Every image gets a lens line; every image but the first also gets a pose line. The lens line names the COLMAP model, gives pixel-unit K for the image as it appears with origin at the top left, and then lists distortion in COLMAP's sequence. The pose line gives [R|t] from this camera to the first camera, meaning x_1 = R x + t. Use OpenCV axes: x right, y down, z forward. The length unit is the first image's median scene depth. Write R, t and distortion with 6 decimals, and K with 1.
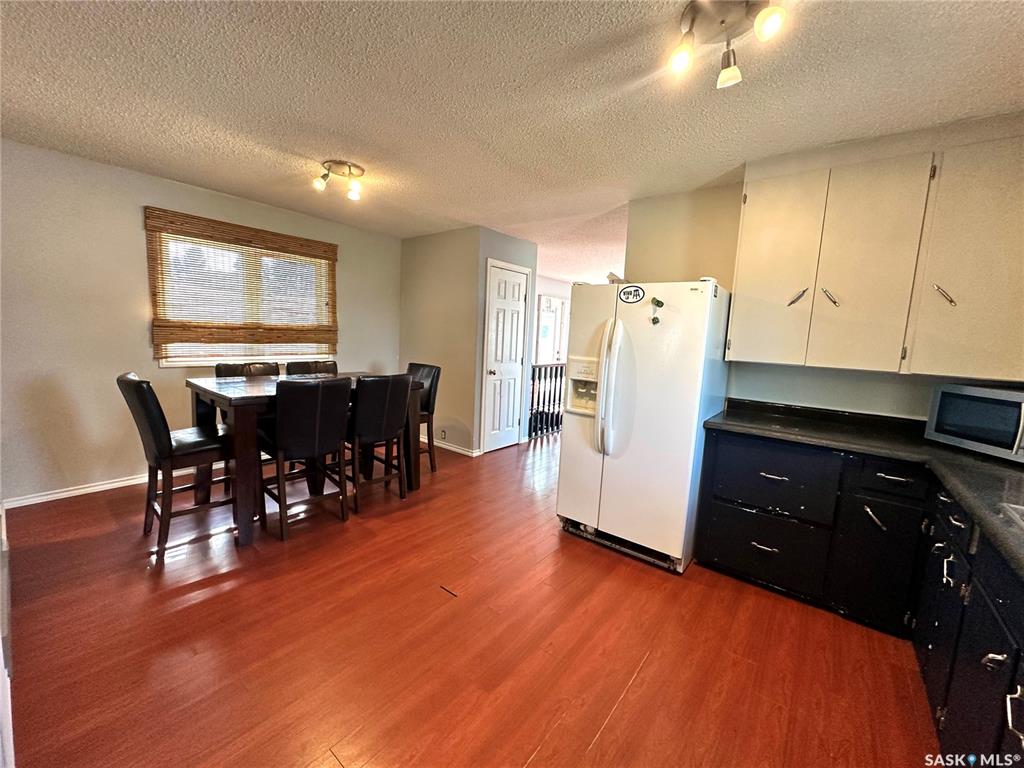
lens RADIAL K [[406.7, 0, 510.3], [0, 406.7, 384.6], [0, 0, 1]] dist [-0.000354, 0.000449]
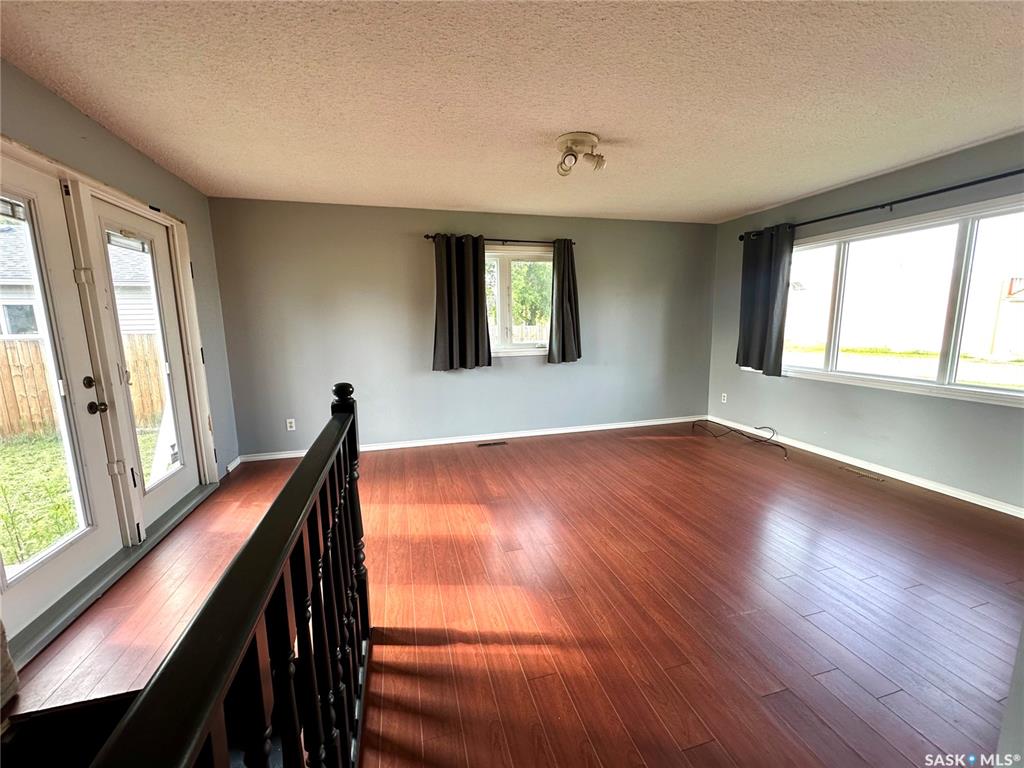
lens RADIAL K [[406.7, 0, 503.0], [0, 406.7, 383.3], [0, 0, 1]] dist [-0.000354, 0.000449]
pose [[0.597496, -0.173054, 0.782975, 0.164303], [0.143160, 0.983769, 0.108187, -0.159236], [-0.788989, 0.047449, 0.612573, 1.457994]]
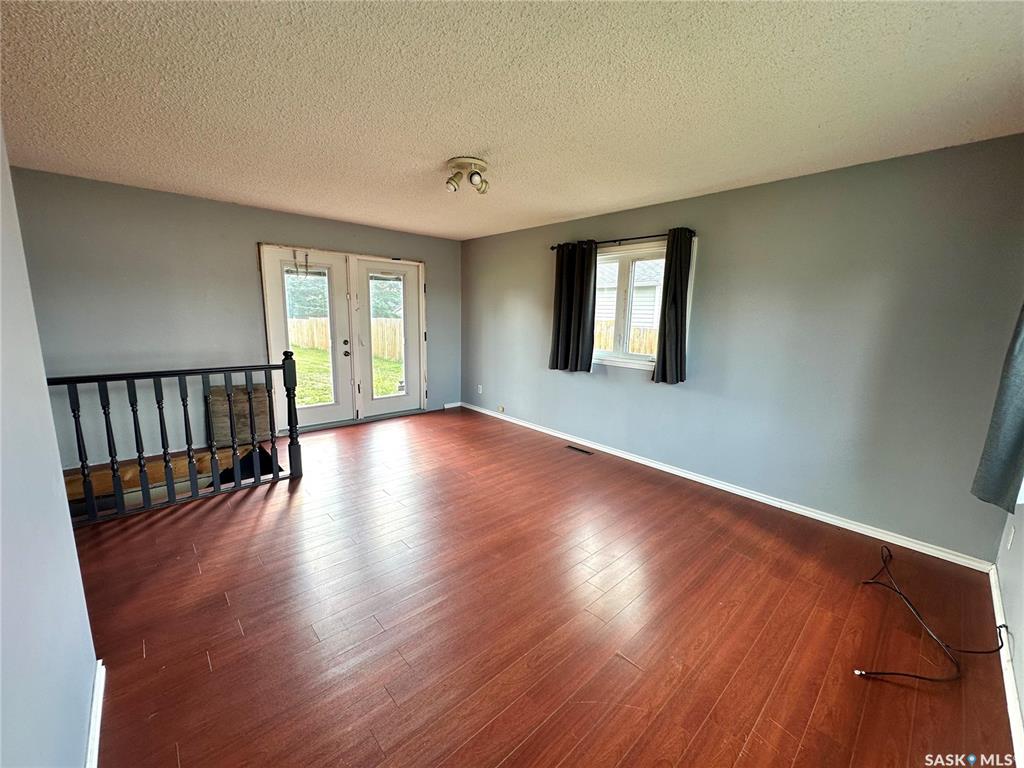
lens RADIAL K [[406.7, 0, 516.5], [0, 406.7, 384.9], [0, 0, 1]] dist [-0.000354, 0.000449]
pose [[0.986833, 0.008029, -0.161542, 1.092950], [-0.001101, 0.999078, 0.042929, -0.096920], [0.161738, -0.042186, 0.985932, 1.012860]]
